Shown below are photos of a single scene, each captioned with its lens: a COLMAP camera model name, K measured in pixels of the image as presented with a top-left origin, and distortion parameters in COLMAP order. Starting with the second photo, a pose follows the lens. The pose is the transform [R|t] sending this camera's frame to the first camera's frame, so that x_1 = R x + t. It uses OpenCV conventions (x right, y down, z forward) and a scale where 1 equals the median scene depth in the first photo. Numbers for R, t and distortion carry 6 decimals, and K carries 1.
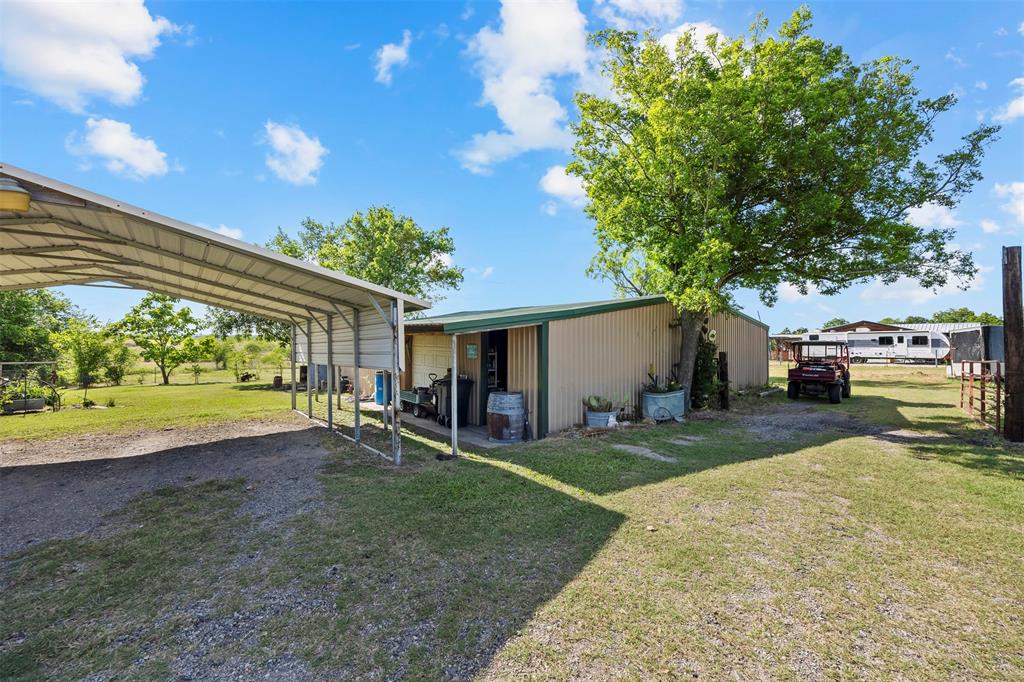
lens RADIAL K [[397.4, 0, 510.5], [0, 397.4, 341.3], [0, 0, 1]] dist [-0.007720, 0.000136]
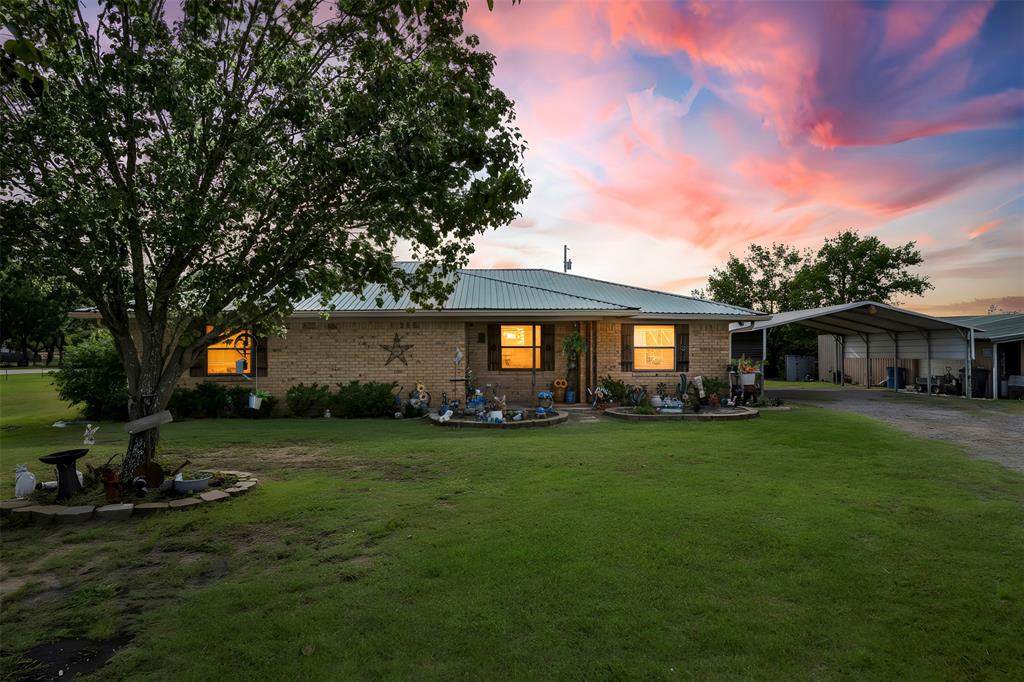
lens RADIAL K [[541.1, 0, 512.0], [0, 541.1, 341.0], [0, 0, 1]] dist [0.000064, 0.000185]
pose [[0.797691, -0.001964, -0.603063, -0.120417], [0.000225, 0.999996, -0.002958, -0.004603], [0.603067, 0.002224, 0.797688, -0.723474]]
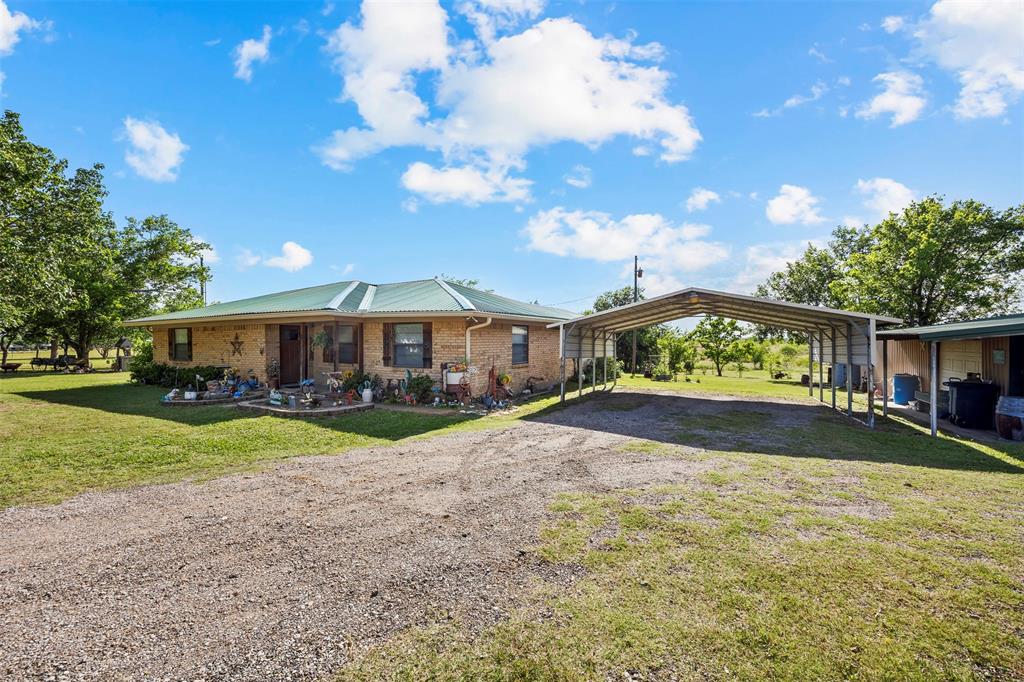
lens RADIAL K [[404.4, 0, 508.0], [0, 404.4, 341.2], [0, 0, 1]] dist [-0.006665, -0.000028]
pose [[0.374906, -0.002385, -0.927060, 0.146710], [-0.004452, 0.999981, -0.004373, -0.001726], [0.927052, 0.005767, 0.374888, -0.204299]]
